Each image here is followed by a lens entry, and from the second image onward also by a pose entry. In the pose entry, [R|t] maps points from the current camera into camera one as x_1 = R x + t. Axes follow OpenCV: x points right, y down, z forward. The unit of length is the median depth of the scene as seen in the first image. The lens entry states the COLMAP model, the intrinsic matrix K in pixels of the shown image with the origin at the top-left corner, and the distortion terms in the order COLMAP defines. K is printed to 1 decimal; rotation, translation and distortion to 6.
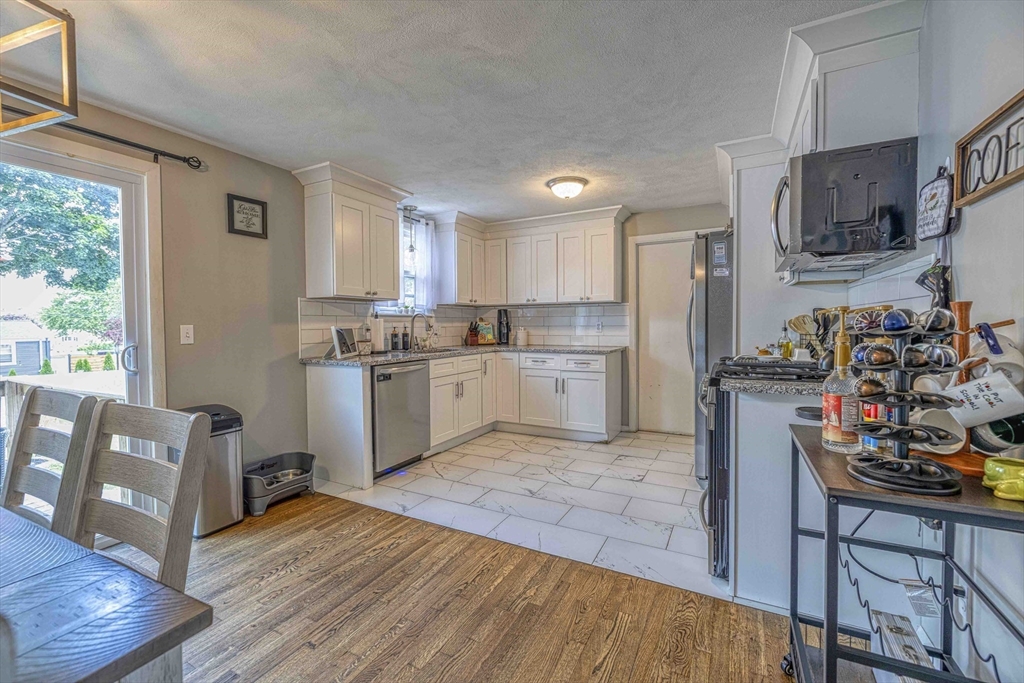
lens RADIAL K [[425.9, 0, 508.0], [0, 425.9, 334.4], [0, 0, 1]] dist [-0.002182, -0.000209]
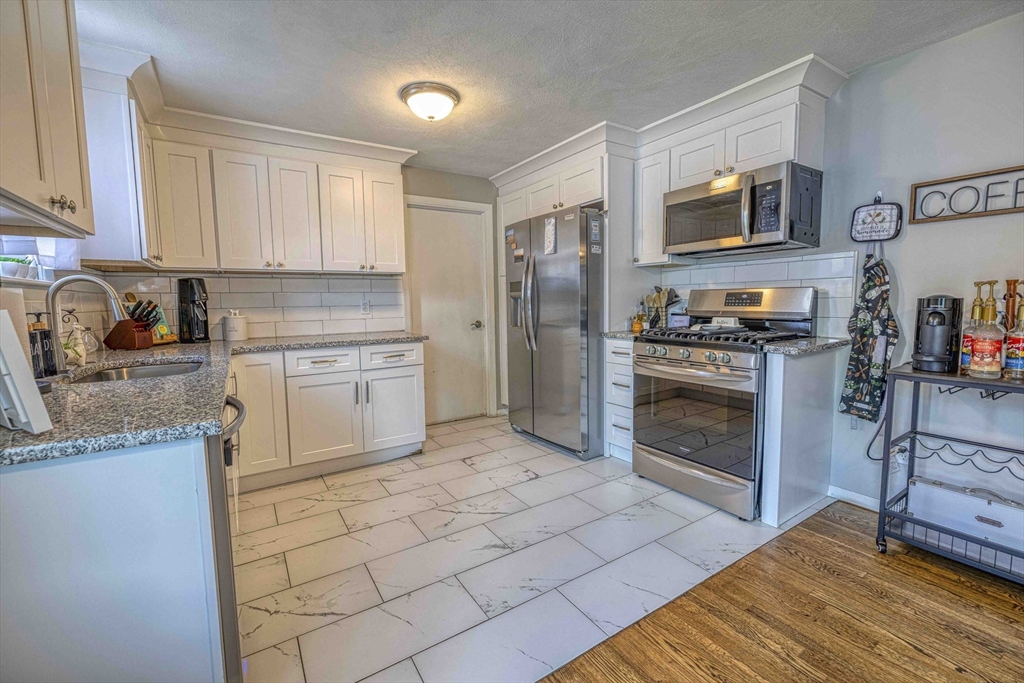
lens RADIAL K [[425.9, 0, 508.0], [0, 425.9, 334.4], [0, 0, 1]] dist [-0.002182, -0.000209]
pose [[0.494394, -0.067503, 0.866613, -0.365719], [0.034576, 0.997718, 0.057990, -0.005038], [-0.868550, 0.001294, 0.495600, 0.471006]]
